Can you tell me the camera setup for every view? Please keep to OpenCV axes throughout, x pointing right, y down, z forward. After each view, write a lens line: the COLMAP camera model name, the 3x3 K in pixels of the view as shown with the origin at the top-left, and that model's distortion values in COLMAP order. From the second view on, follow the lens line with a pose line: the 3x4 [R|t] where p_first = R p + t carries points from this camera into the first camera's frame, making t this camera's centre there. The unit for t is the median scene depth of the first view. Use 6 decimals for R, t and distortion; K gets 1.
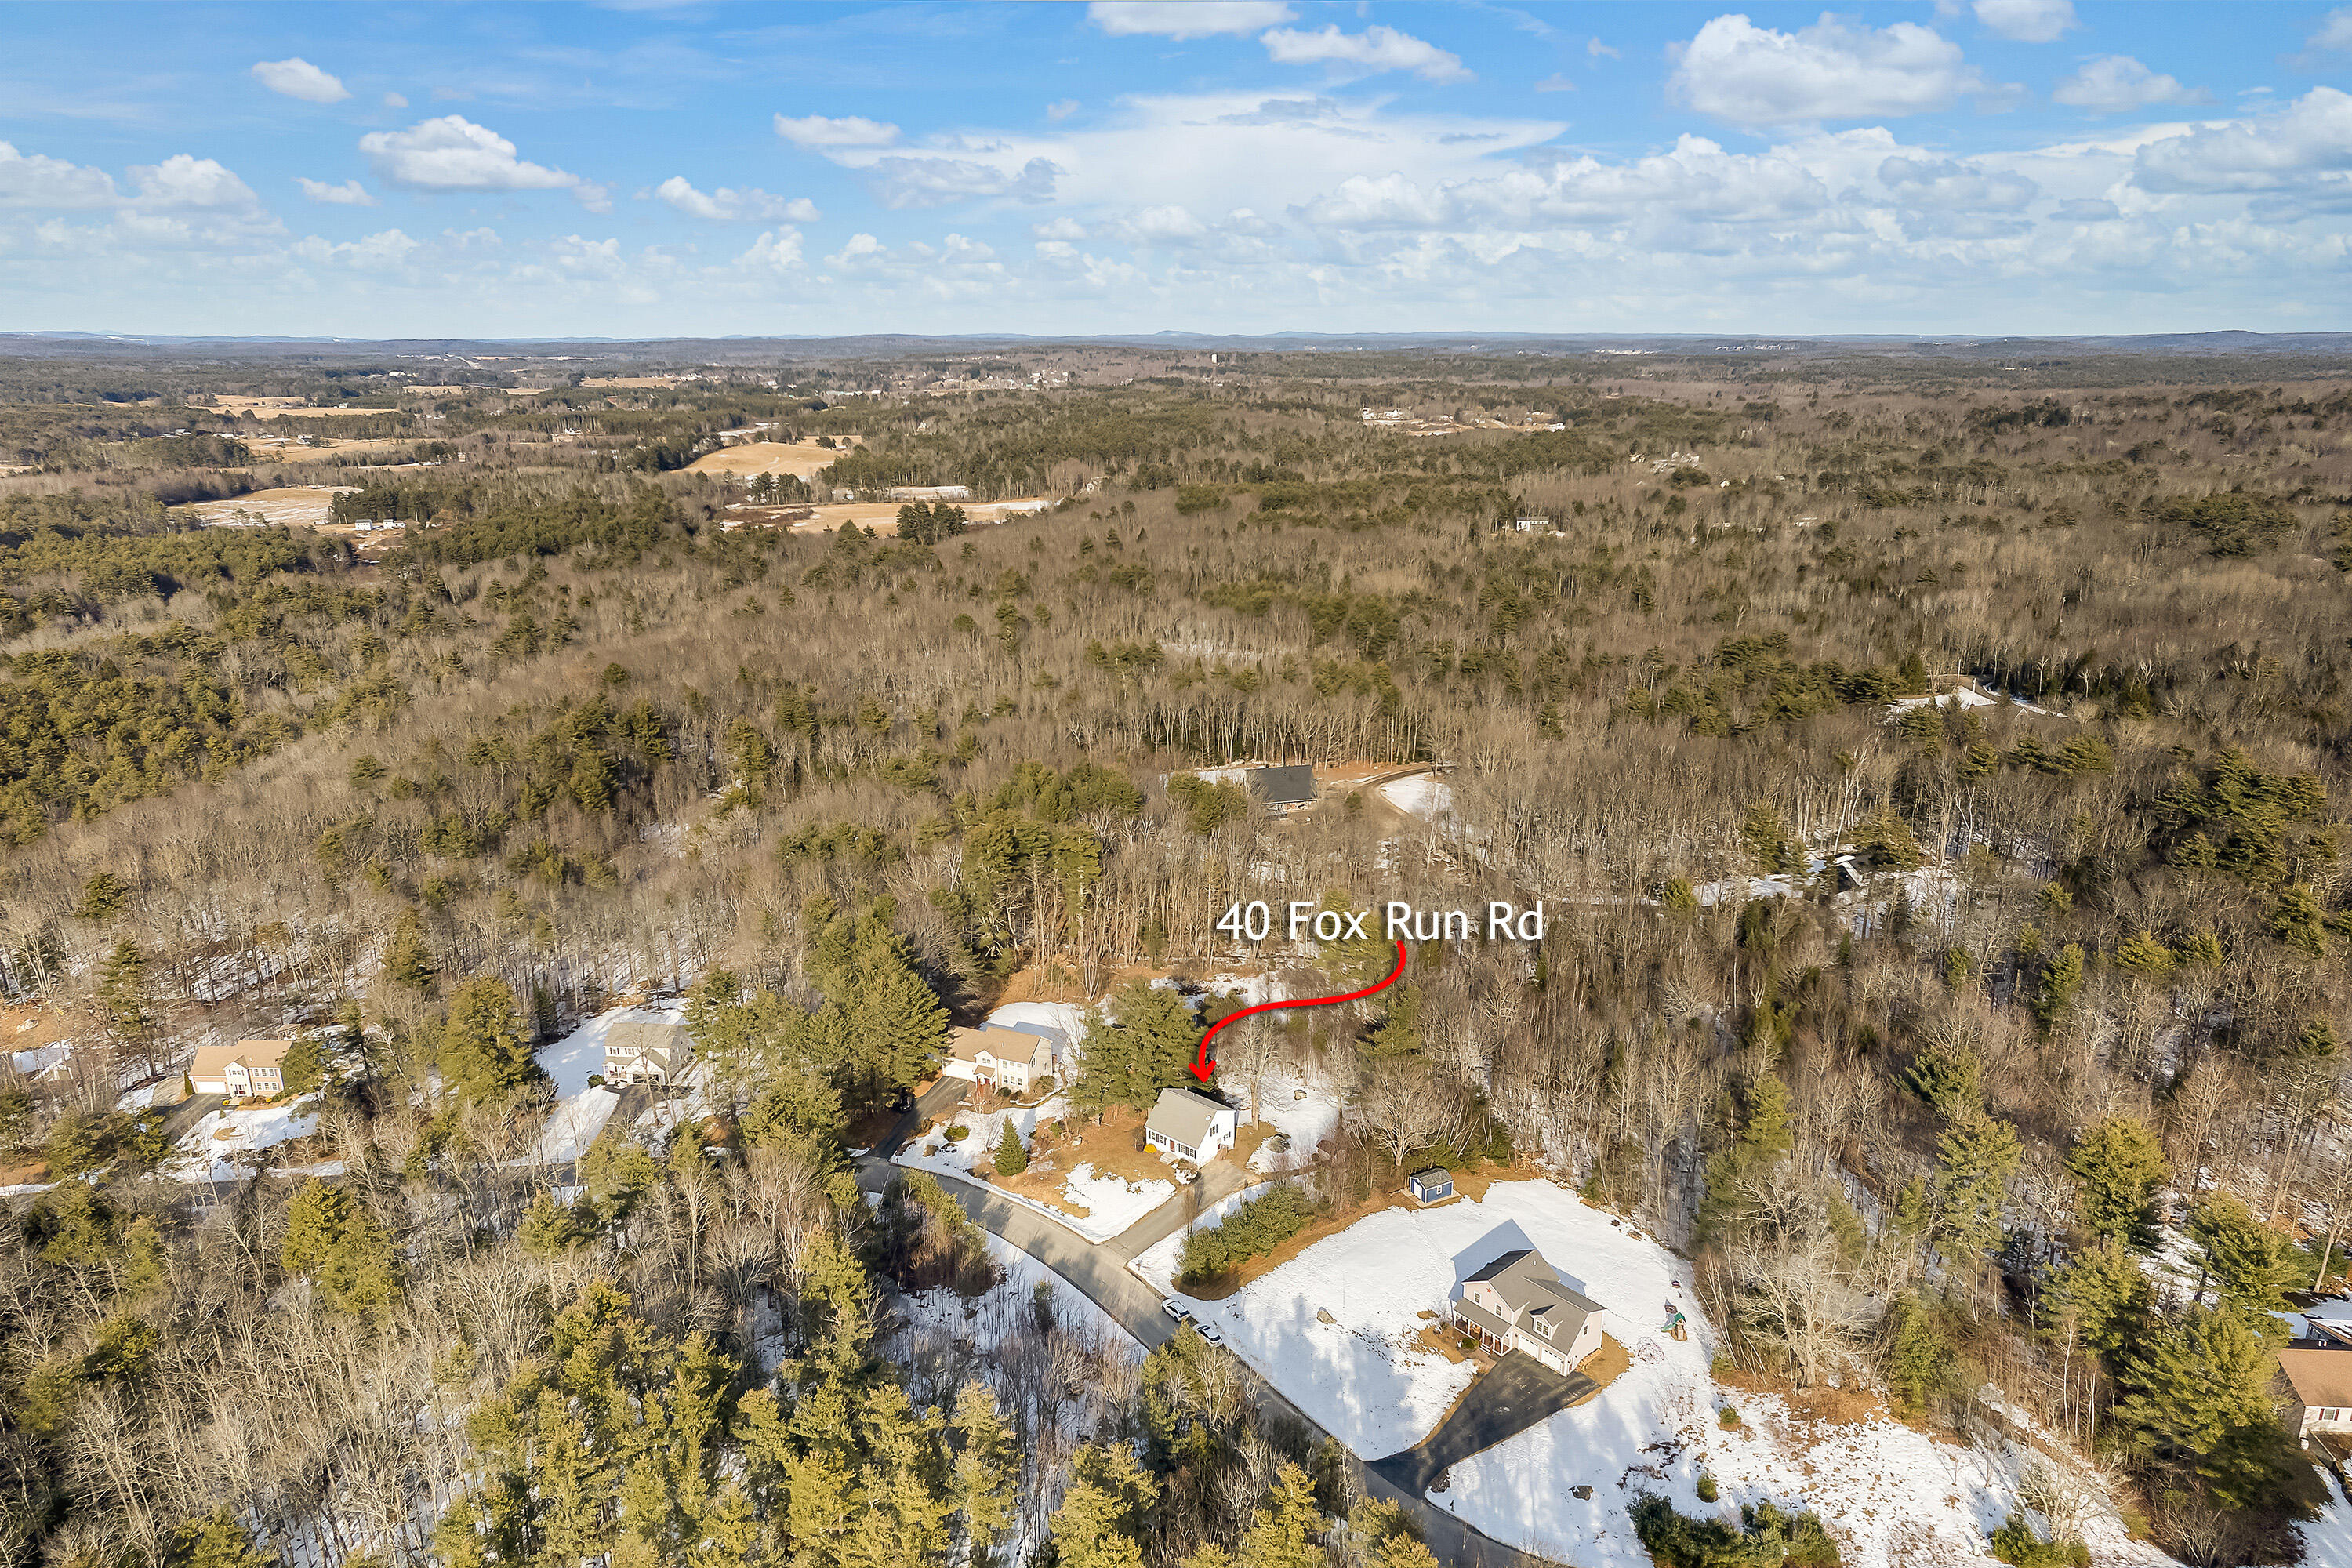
lens RADIAL K [[1500.8, 0, 1168.8], [0, 1500.8, 798.0], [0, 0, 1]] dist [-0.000448, 0.000668]
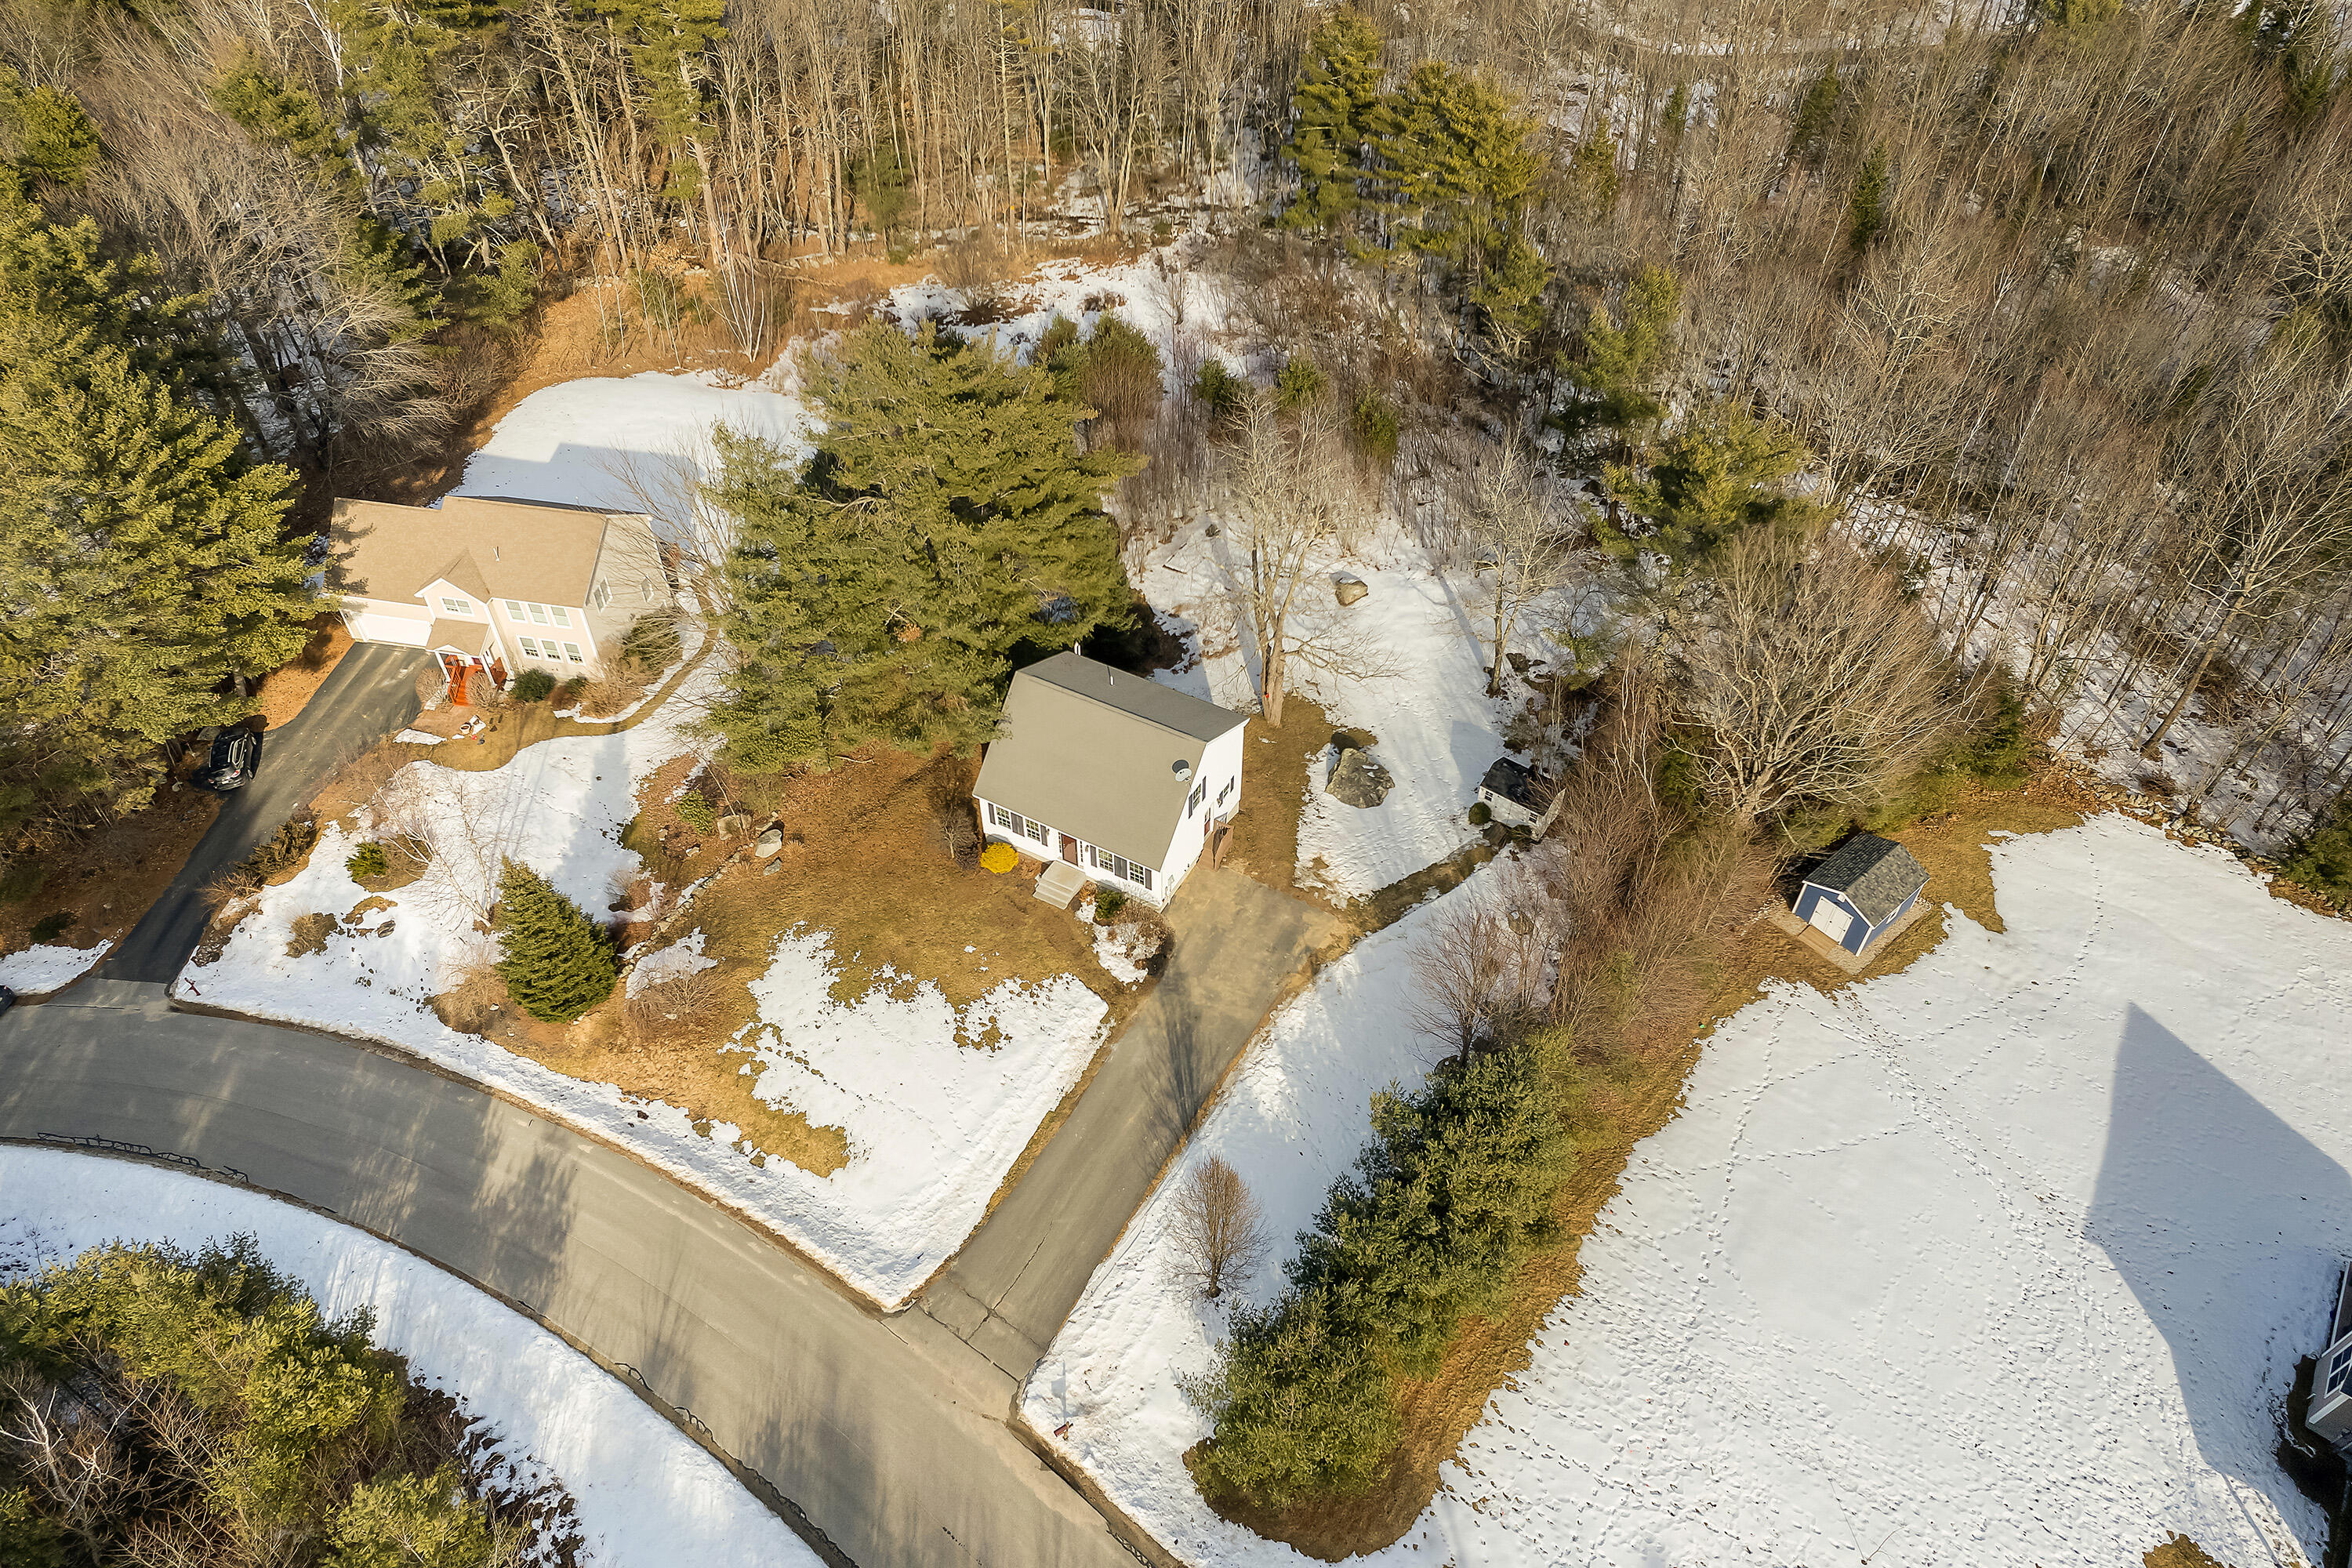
lens RADIAL K [[1509.6, 0, 1272.5], [0, 1509.6, 784.5], [0, 0, 1]] dist [-0.010133, -0.001009]
pose [[0.968396, -0.150741, 0.198712, -0.016220], [0.043211, 0.886052, 0.461567, 0.062475], [-0.245647, -0.438393, 0.864563, 0.646469]]
